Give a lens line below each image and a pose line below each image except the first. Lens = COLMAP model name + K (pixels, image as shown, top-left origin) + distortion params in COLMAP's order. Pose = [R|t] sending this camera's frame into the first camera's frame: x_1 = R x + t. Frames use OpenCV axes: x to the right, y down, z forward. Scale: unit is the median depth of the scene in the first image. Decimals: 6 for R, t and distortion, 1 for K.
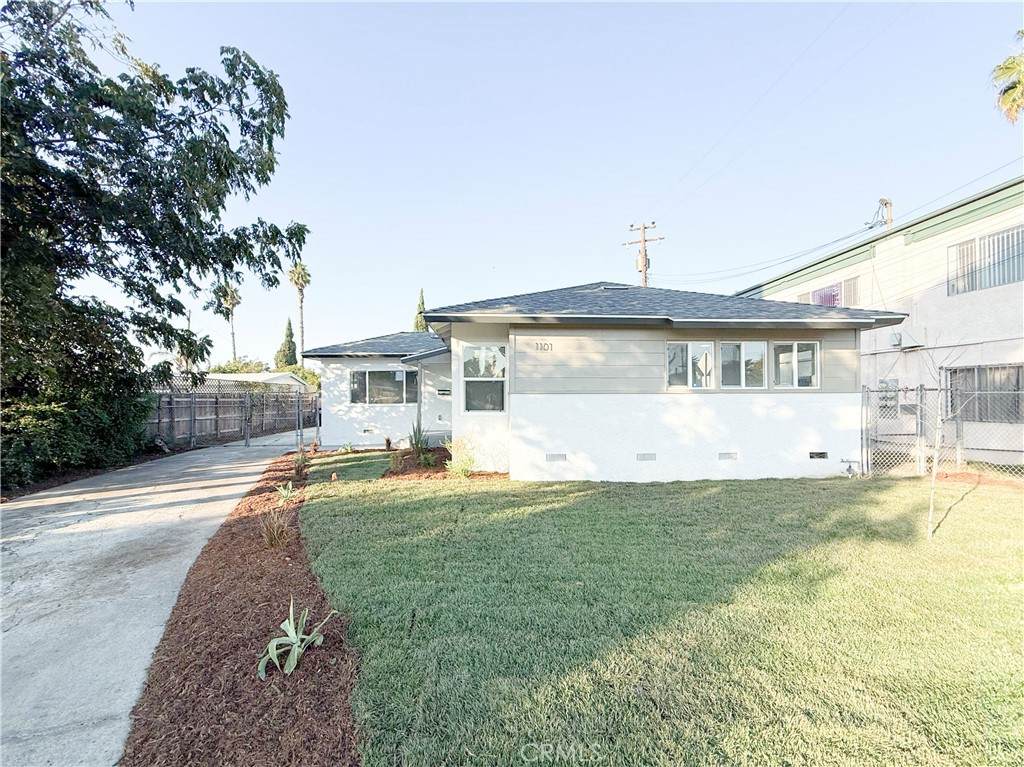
lens RADIAL K [[409.9, 0, 511.7], [0, 409.9, 390.1], [0, 0, 1]] dist [0.000046, 0.000348]
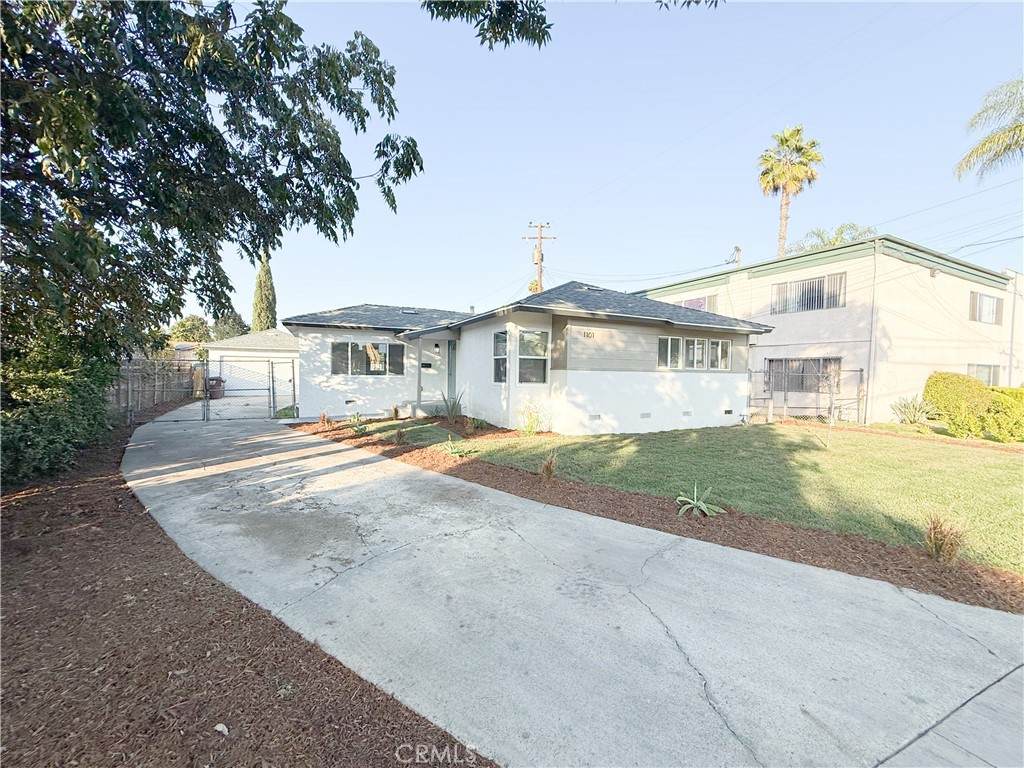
lens RADIAL K [[409.9, 0, 493.4], [0, 409.9, 379.1], [0, 0, 1]] dist [0.000046, 0.000348]
pose [[0.923808, 0.010472, 0.382712, -0.708556], [-0.025781, 0.999058, 0.034896, -0.001032], [-0.381986, -0.042104, 0.923208, -0.117637]]
